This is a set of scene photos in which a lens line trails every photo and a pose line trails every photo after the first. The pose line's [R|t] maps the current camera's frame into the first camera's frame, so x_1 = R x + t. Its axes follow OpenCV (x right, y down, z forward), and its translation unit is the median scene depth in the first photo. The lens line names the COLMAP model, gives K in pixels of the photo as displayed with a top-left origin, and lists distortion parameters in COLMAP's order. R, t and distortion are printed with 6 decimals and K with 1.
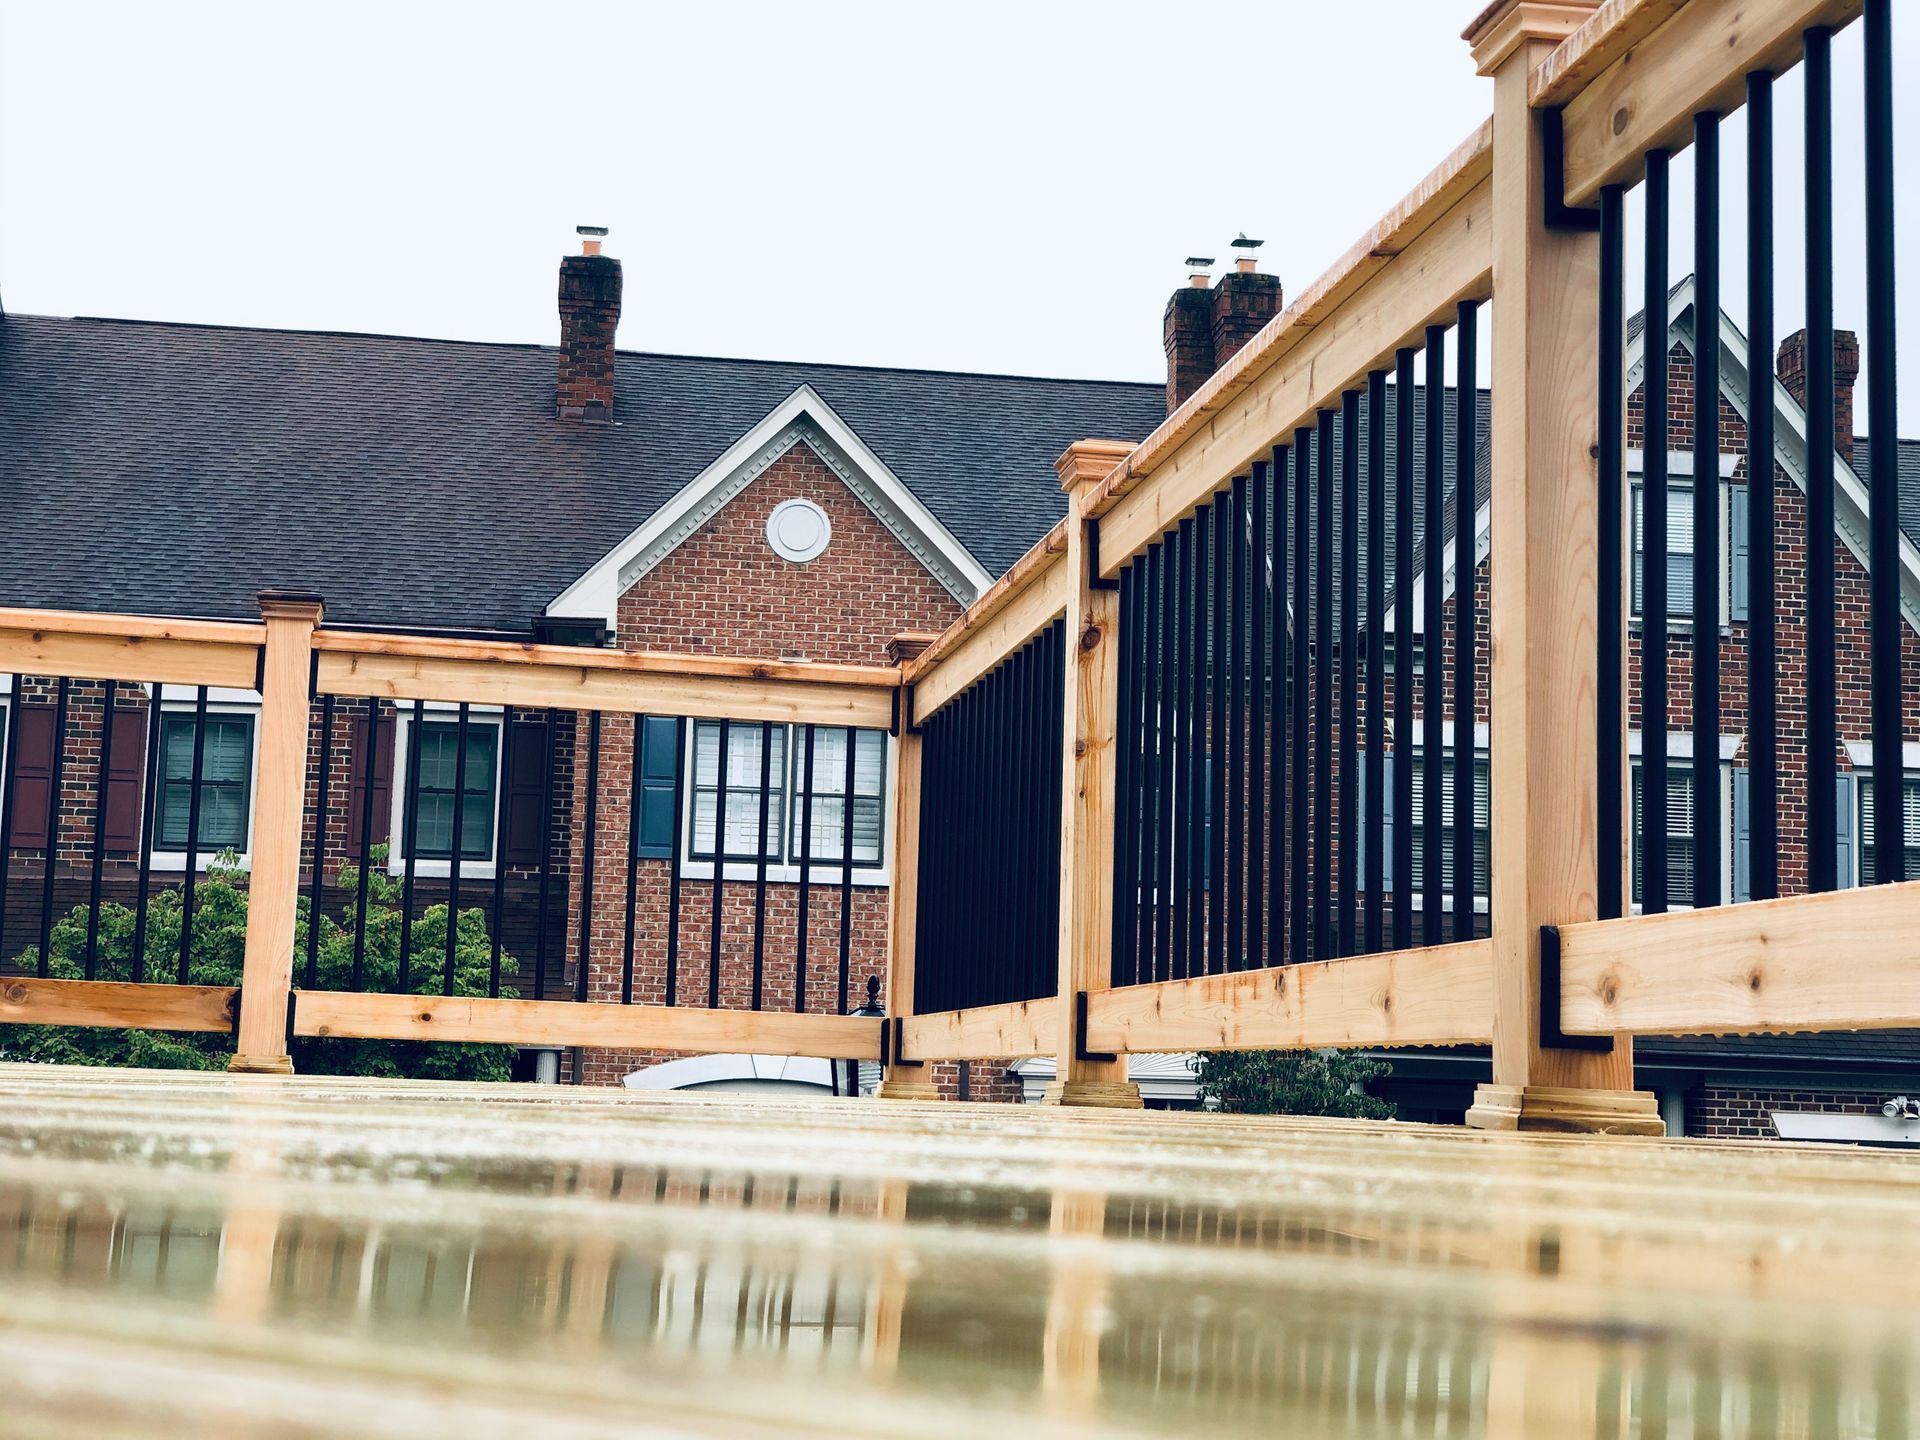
lens RADIAL K [[2798.3, 0, 960.0], [0, 2798.3, 720.0], [0, 0, 1]] dist [0.102270, -0.013783]
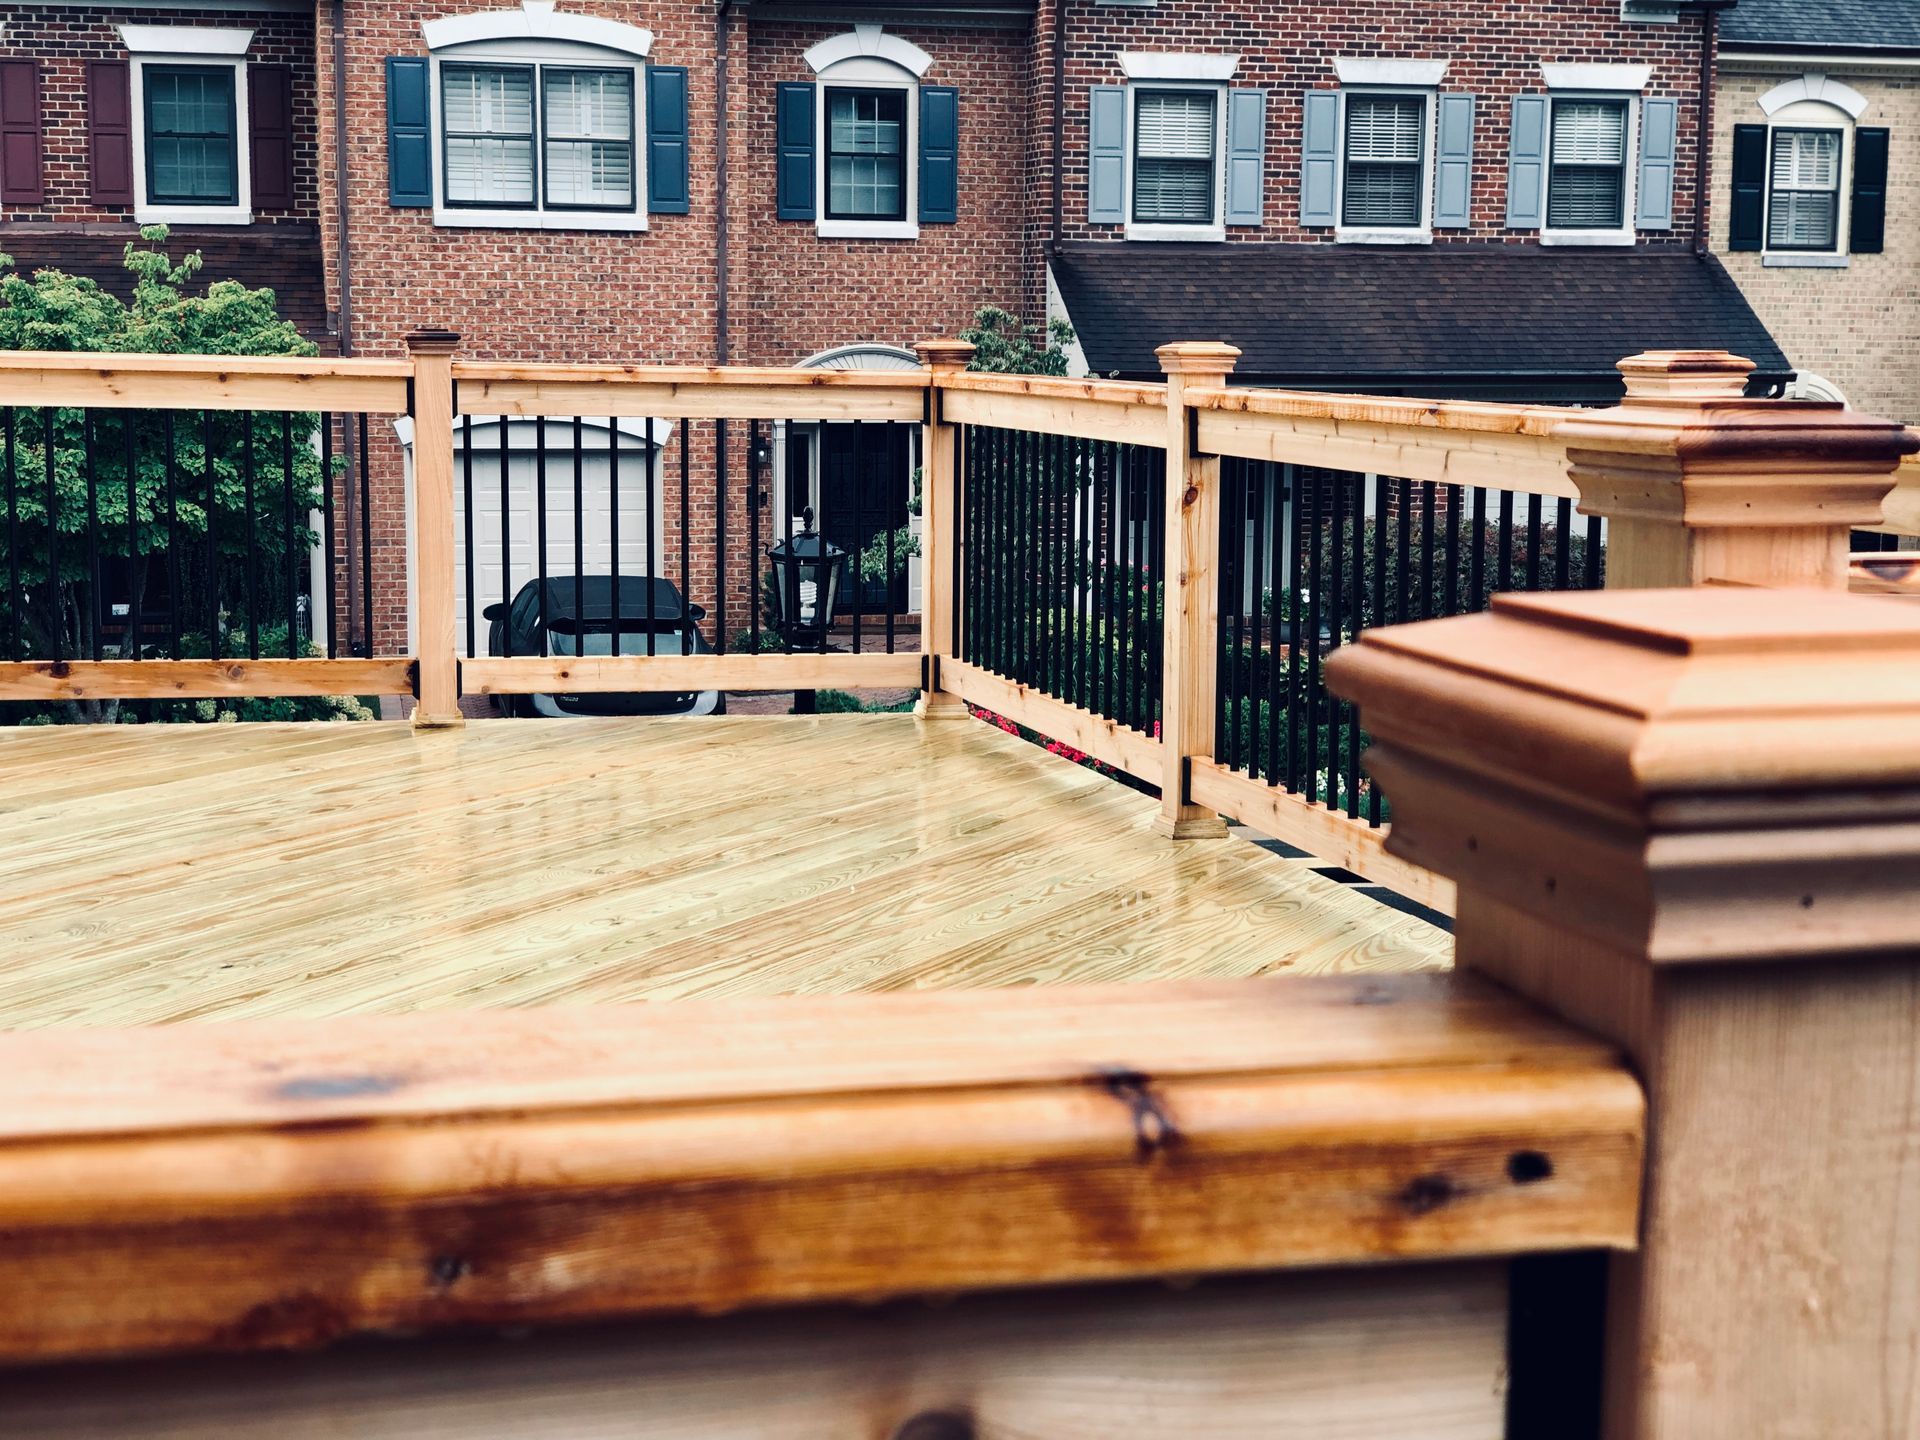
lens RADIAL K [[2864.3, 0, 960.0], [0, 2864.3, 720.0], [0, 0, 1]] dist [0.028480, -0.021250]
pose [[0.991352, -0.041630, 0.124453, -0.169393], [0.004891, 0.959411, 0.281969, -0.223351], [-0.131140, -0.278922, 0.951317, -0.224984]]
